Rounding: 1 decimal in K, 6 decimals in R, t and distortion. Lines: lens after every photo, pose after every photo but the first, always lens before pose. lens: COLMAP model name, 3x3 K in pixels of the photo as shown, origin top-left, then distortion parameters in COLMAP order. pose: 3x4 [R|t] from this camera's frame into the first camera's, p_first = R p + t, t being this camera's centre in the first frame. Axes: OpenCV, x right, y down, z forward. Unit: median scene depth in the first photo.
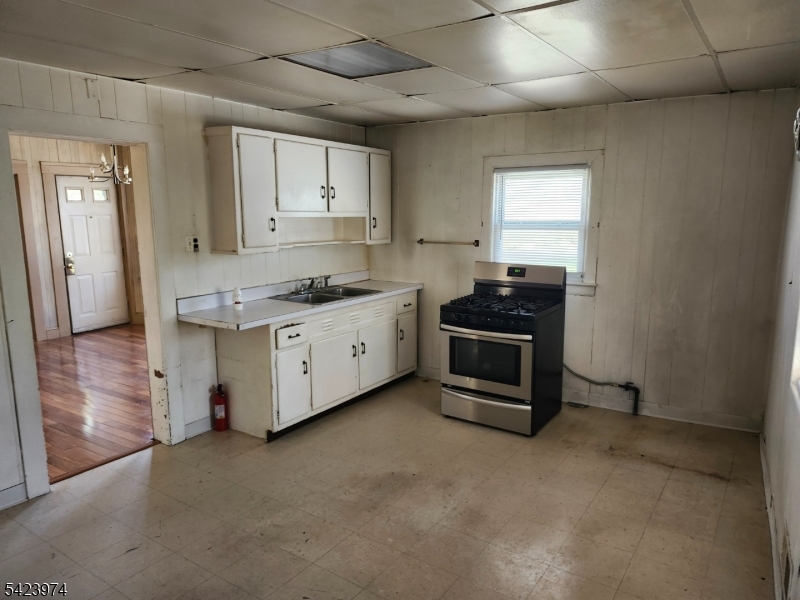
lens RADIAL K [[557.9, 0, 402.1], [0, 557.9, 301.6], [0, 0, 1]] dist [0.090287, -0.072677]
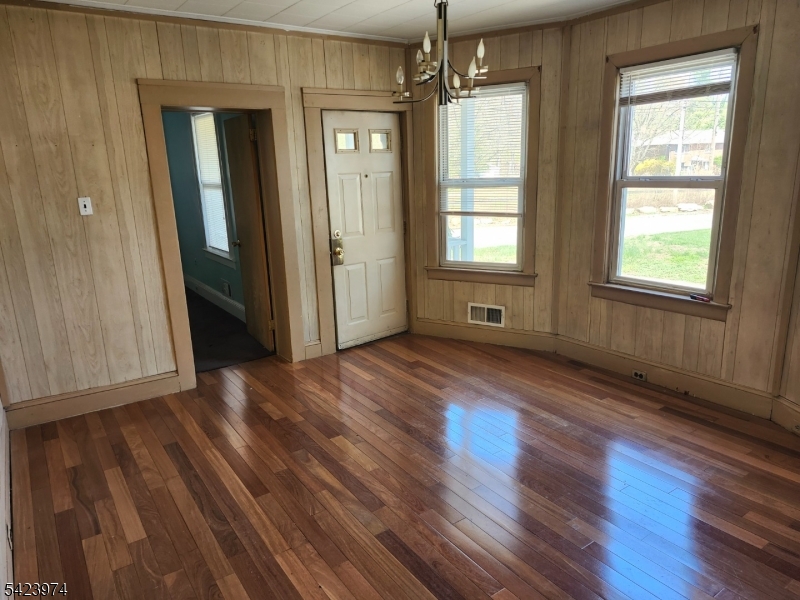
lens RADIAL K [[557.9, 0, 402.1], [0, 557.9, 301.6], [0, 0, 1]] dist [0.090287, -0.072677]
pose [[0.919112, 0.067866, -0.388108, -0.252389], [-0.035866, 0.995375, 0.089117, -0.063947], [0.392361, -0.067988, 0.917295, 0.421636]]
